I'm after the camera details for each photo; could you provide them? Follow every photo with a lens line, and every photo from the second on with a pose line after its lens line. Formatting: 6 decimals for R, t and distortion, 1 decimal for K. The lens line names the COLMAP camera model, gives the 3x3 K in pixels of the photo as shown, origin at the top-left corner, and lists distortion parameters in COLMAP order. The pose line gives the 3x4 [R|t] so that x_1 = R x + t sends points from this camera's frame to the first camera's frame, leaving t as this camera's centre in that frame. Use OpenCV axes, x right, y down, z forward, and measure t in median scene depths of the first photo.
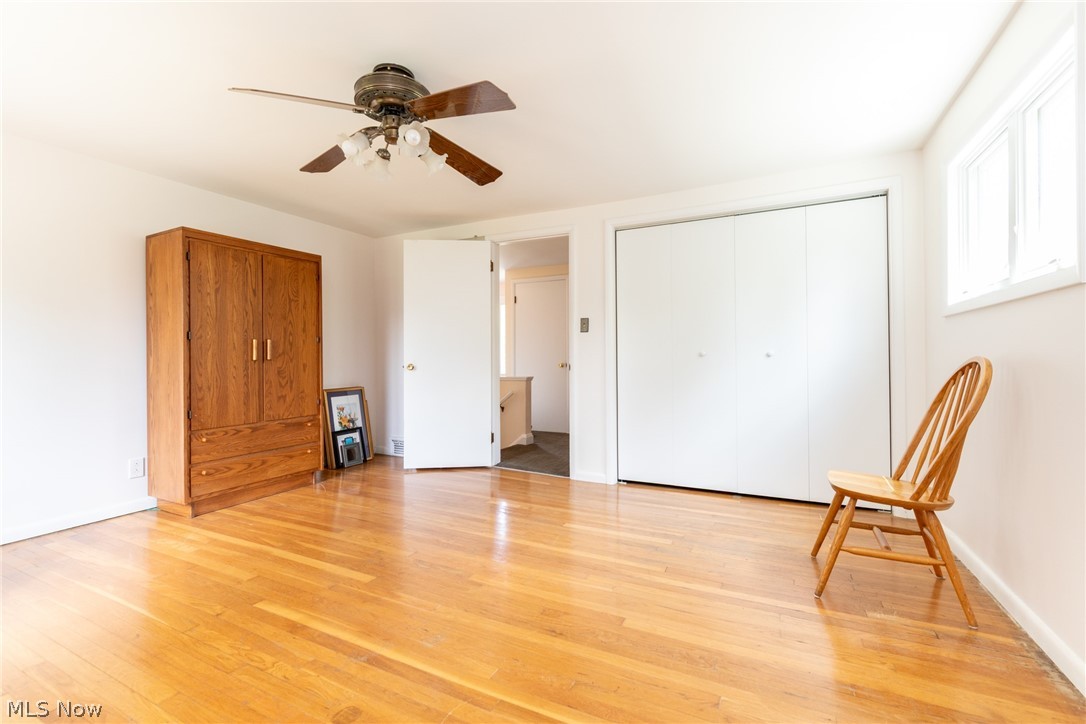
lens RADIAL K [[468.5, 0, 537.4], [0, 468.5, 358.3], [0, 0, 1]] dist [0.001510, 0.000162]
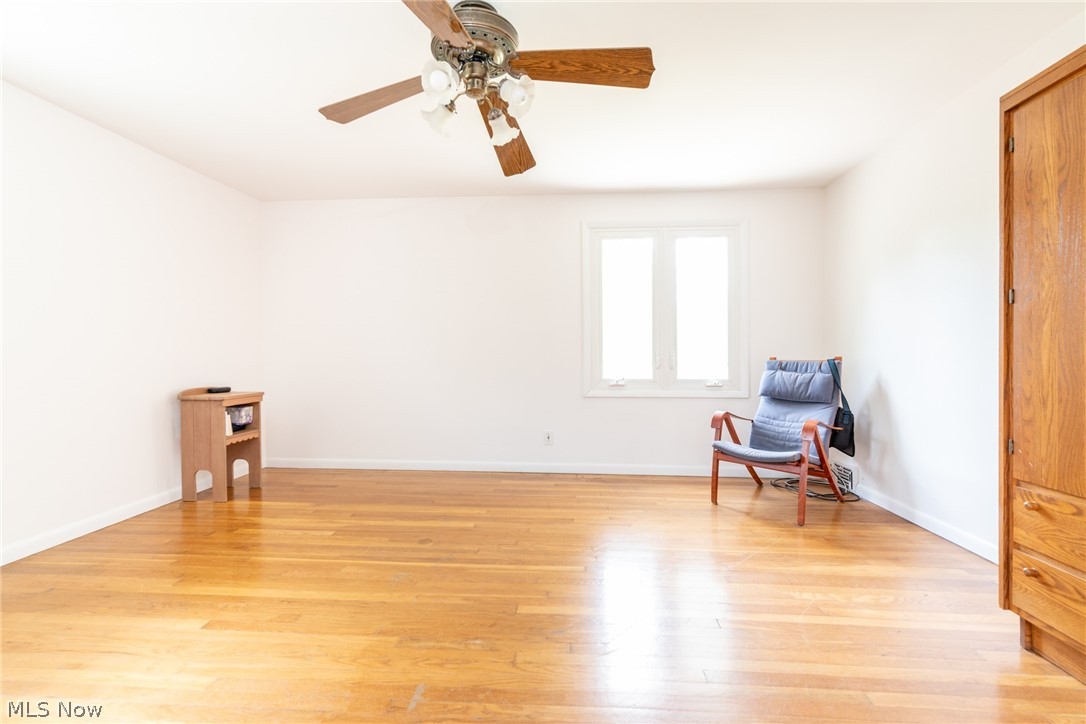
lens RADIAL K [[468.5, 0, 537.4], [0, 468.5, 358.3], [0, 0, 1]] dist [0.001510, 0.000162]
pose [[-0.921607, 0.014910, -0.387838, -0.045818], [0.012485, 0.999884, 0.008773, 0.009508], [0.387924, 0.003243, -0.921686, 1.257015]]
